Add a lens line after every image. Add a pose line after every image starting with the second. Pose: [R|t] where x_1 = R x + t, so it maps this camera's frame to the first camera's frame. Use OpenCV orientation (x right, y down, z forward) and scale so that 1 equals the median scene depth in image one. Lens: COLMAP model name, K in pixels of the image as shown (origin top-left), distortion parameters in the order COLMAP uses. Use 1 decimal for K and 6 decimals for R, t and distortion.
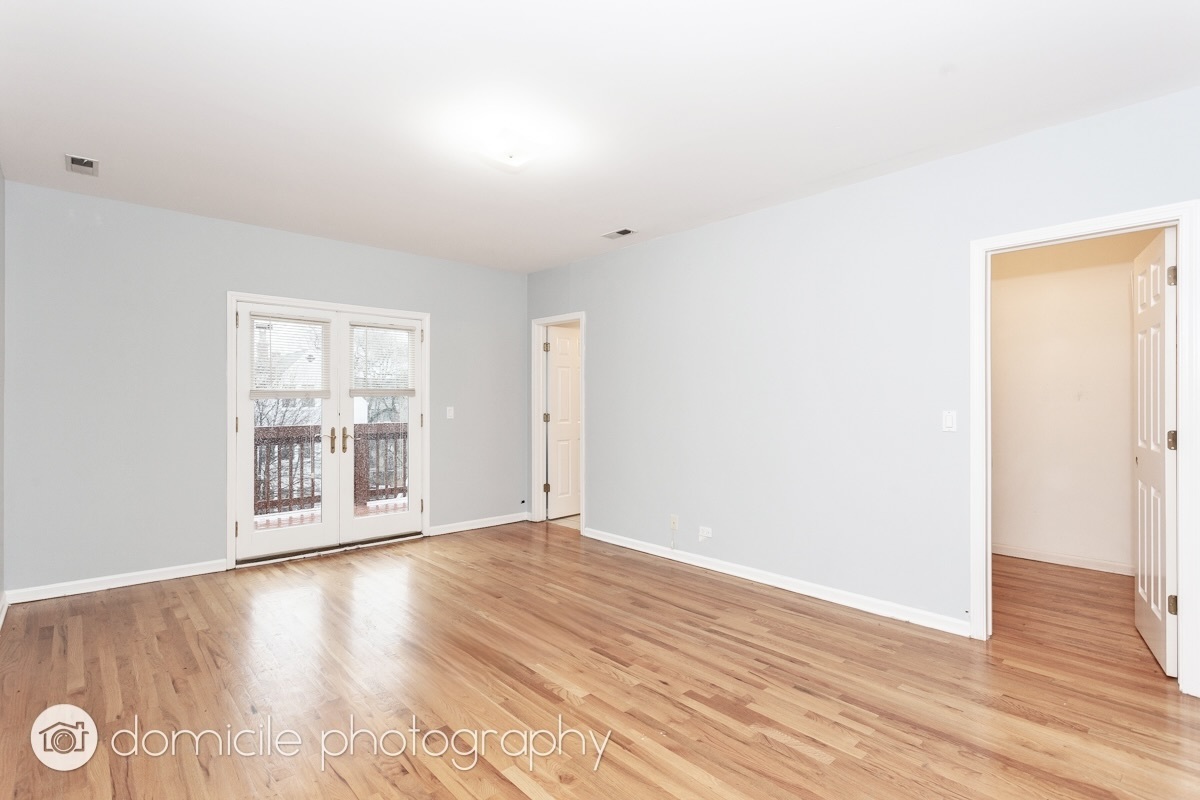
lens RADIAL K [[573.0, 0, 600.0], [0, 573.0, 399.3], [0, 0, 1]] dist [0.001371, 0.000434]
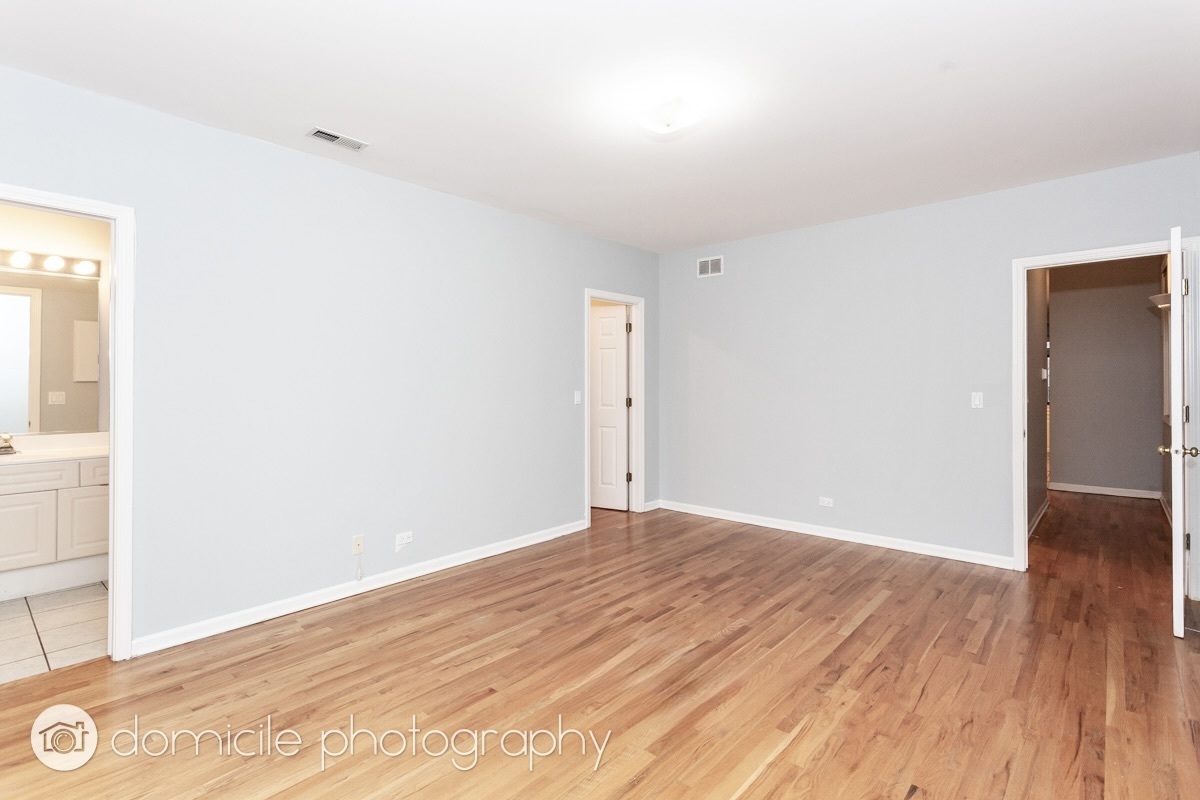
lens RADIAL K [[581.3, 0, 598.6], [0, 581.3, 388.1], [0, 0, 1]] dist [0.006454, 0.000352]
pose [[-0.113185, -0.009590, 0.993528, -0.909930], [-0.004310, 0.999949, 0.009161, -0.004163], [-0.993565, -0.003245, -0.113221, 1.032683]]
